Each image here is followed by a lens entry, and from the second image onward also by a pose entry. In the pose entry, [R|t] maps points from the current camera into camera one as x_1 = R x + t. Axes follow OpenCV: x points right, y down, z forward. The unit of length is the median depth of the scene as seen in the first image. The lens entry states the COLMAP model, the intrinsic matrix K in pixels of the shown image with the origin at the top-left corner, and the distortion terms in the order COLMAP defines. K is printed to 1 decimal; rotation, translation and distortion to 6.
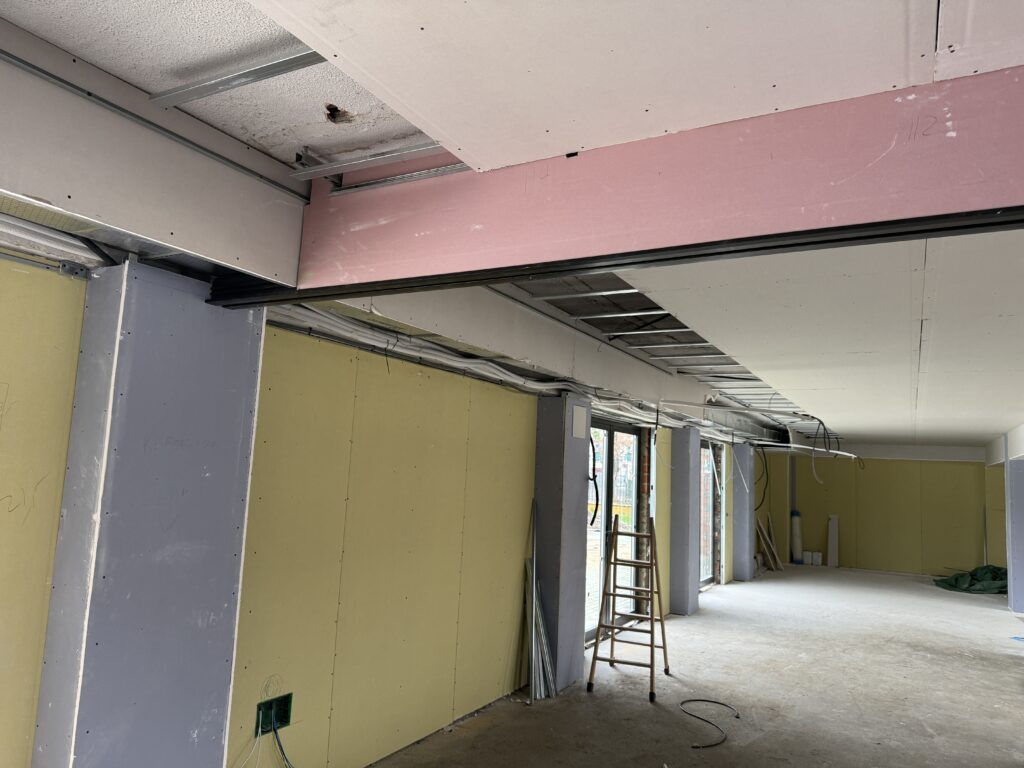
lens RADIAL K [[714.2, 0, 513.6], [0, 714.2, 383.2], [0, 0, 1]] dist [-0.008154, -0.003459]
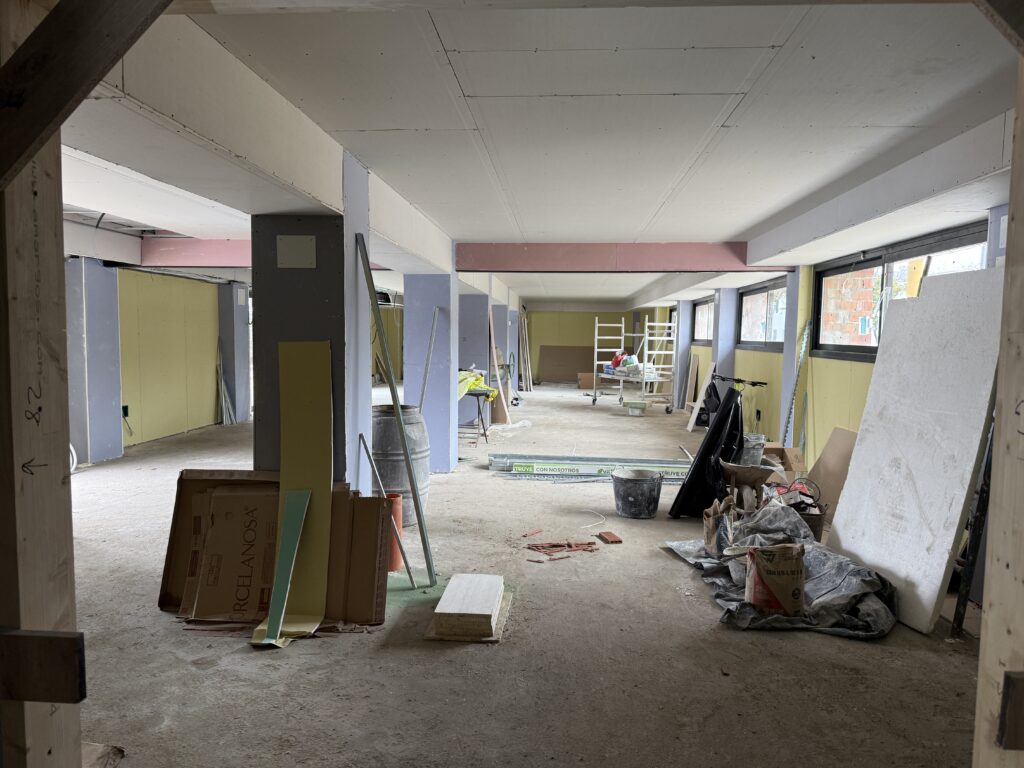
lens RADIAL K [[714.2, 0, 514.3], [0, 714.2, 387.3], [0, 0, 1]] dist [-0.008154, -0.003459]
pose [[0.910156, -0.062509, 0.409522, -0.056155], [-0.023885, 0.978988, 0.202516, -0.143316], [-0.413576, -0.194102, 0.889539, -1.360350]]
